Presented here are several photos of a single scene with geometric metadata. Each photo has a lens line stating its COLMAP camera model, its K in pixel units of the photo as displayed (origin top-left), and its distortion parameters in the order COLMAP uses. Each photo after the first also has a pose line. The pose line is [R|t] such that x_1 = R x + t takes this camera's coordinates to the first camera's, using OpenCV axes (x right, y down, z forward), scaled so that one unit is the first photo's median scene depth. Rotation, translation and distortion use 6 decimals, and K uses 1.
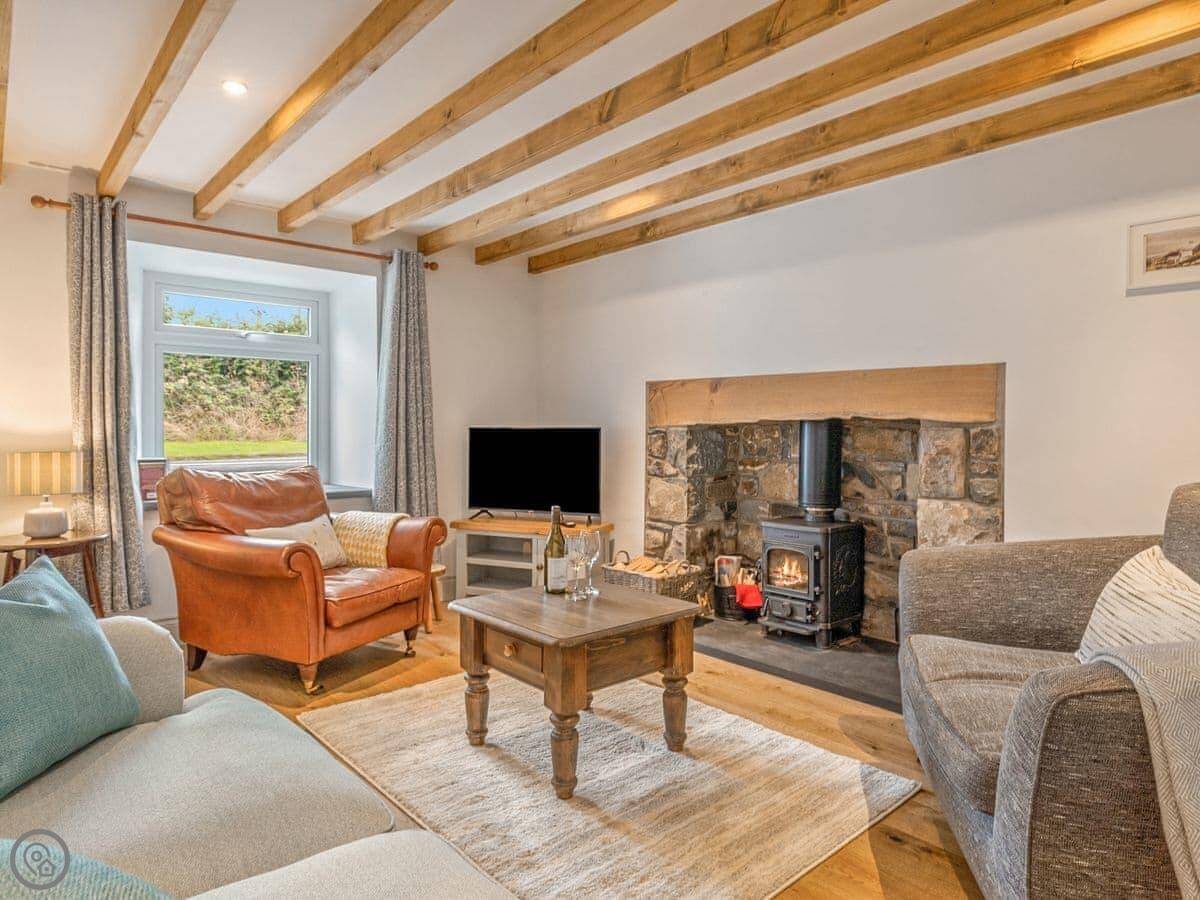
lens RADIAL K [[736.4, 0, 598.8], [0, 736.4, 447.5], [0, 0, 1]] dist [-0.005594, -0.000655]
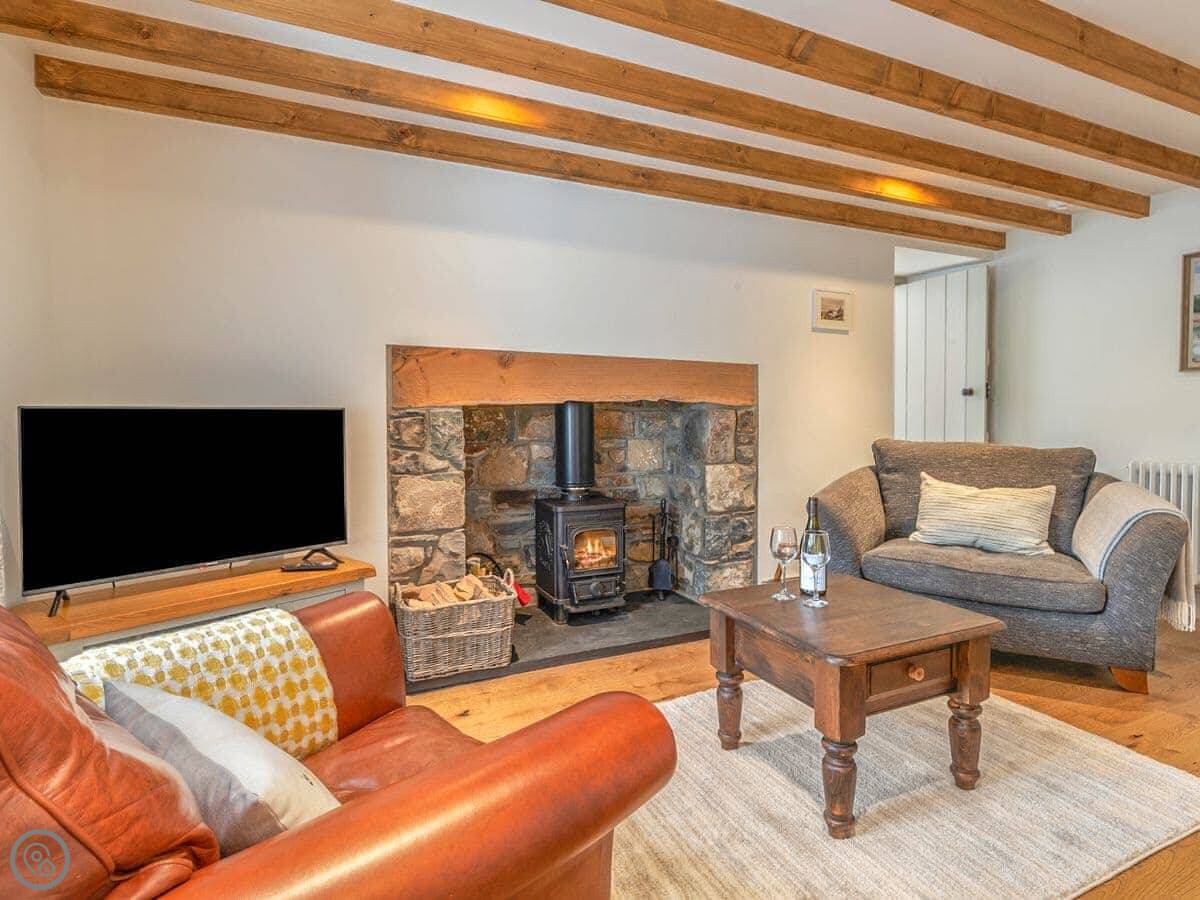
lens RADIAL K [[667.6, 0, 599.4], [0, 667.6, 445.3], [0, 0, 1]] dist [0.007563, -0.002330]
pose [[0.248926, -0.049815, 0.967241, -0.617935], [0.024722, 0.998678, 0.045071, -0.018535], [-0.968207, 0.012693, 0.249828, 0.753516]]
